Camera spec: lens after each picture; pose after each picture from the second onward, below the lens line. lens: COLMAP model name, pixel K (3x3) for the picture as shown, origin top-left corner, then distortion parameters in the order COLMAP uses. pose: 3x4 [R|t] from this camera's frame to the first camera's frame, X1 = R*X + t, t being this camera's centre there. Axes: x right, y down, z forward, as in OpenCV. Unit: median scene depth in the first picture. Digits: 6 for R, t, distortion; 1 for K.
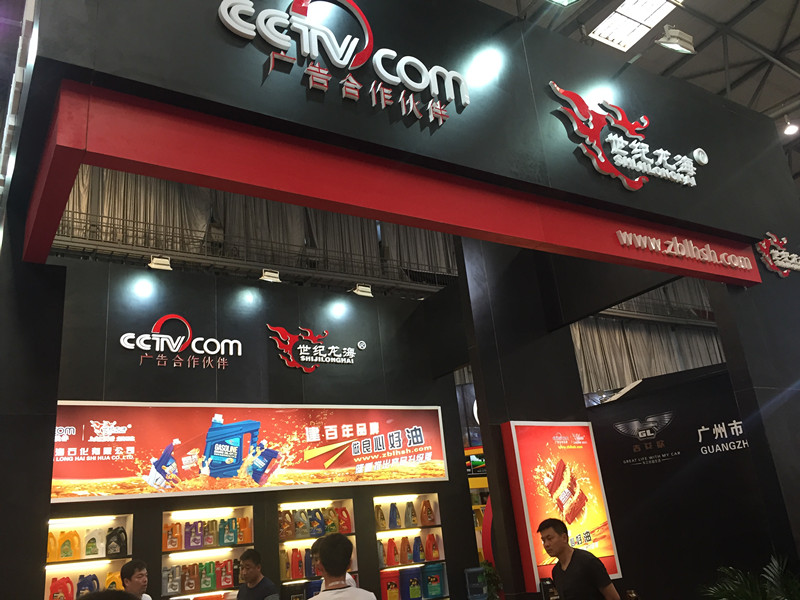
lens RADIAL K [[687.5, 0, 400.0], [0, 687.5, 300.0], [0, 0, 1]] dist [0.091224, -0.131307]
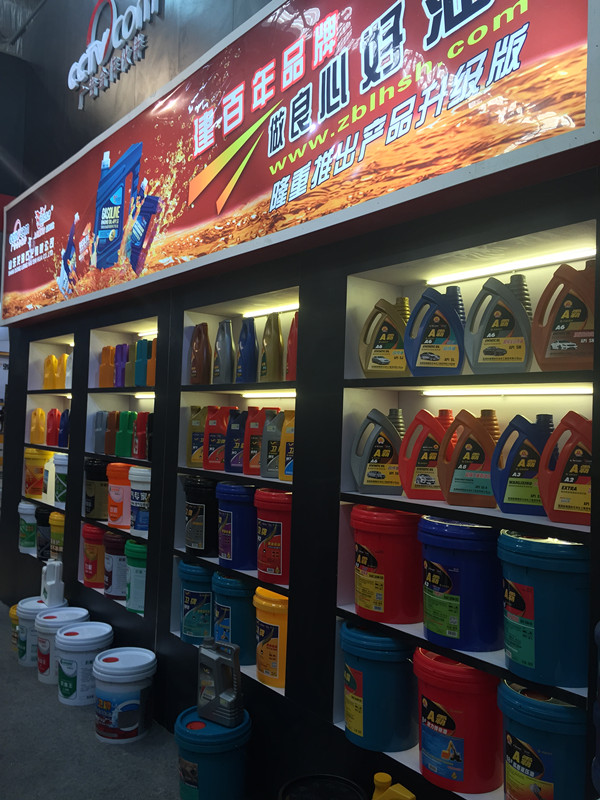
lens RADIAL K [[687.5, 0, 300.8], [0, 687.5, 402.3], [0, 0, 1]] dist [0.091224, -0.131307]
pose [[0.091835, 0.080495, -0.992515, 0.286029], [0.290475, 0.951212, 0.104023, 0.327429], [0.952466, -0.297854, 0.063973, 1.029714]]
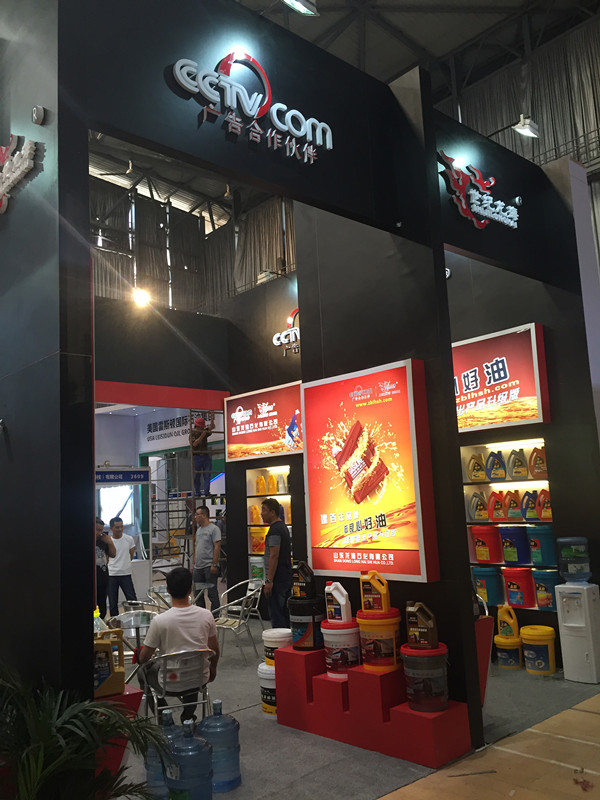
lens RADIAL K [[687.5, 0, 300.8], [0, 687.5, 402.3], [0, 0, 1]] dist [0.091224, -0.131307]
pose [[0.169768, -0.049751, -0.984227, 0.863622], [0.355313, 0.934642, 0.014043, 0.161500], [0.919201, -0.352093, 0.176350, 0.740514]]
